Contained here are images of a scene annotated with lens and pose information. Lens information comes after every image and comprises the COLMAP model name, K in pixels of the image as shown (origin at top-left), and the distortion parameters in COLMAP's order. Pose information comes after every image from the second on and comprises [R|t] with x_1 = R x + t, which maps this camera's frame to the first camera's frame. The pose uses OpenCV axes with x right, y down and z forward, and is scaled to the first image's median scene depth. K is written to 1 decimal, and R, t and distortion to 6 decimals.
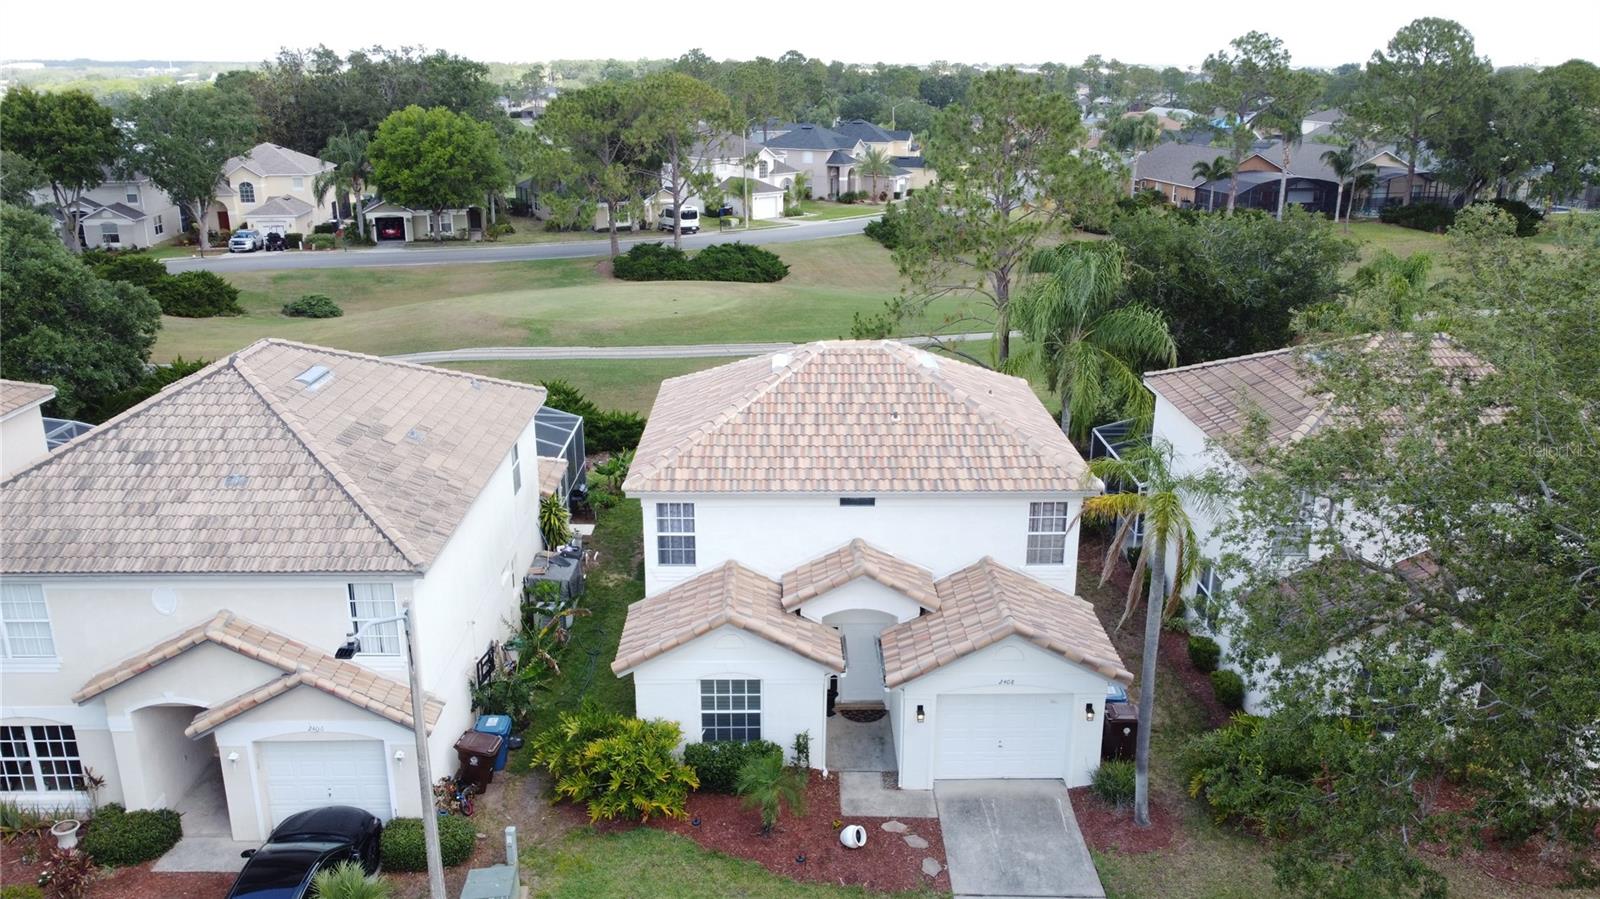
lens RADIAL K [[1216.7, 0, 794.8], [0, 1216.7, 453.4], [0, 0, 1]] dist [0.012679, -0.018107]
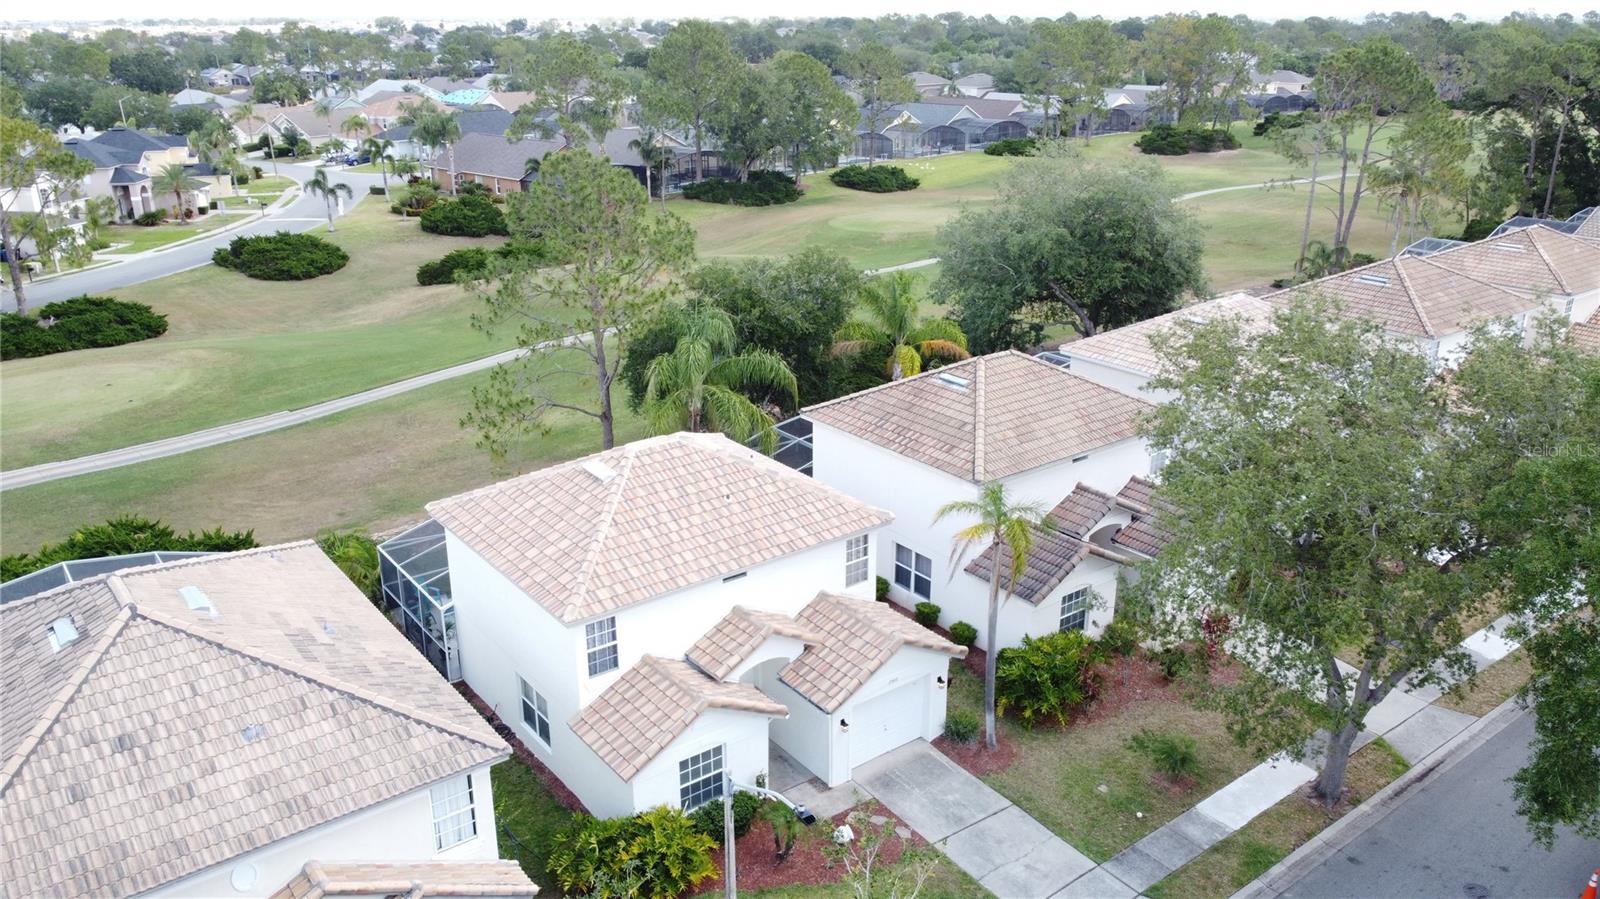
lens RADIAL K [[1216.7, 0, 805.2], [0, 1216.7, 454.9], [0, 0, 1]] dist [0.012679, -0.018107]
pose [[0.801120, -0.210358, 0.560318, -0.570022], [0.189064, 0.977206, 0.096553, -0.189959], [-0.567857, 0.028585, 0.822631, -0.036807]]
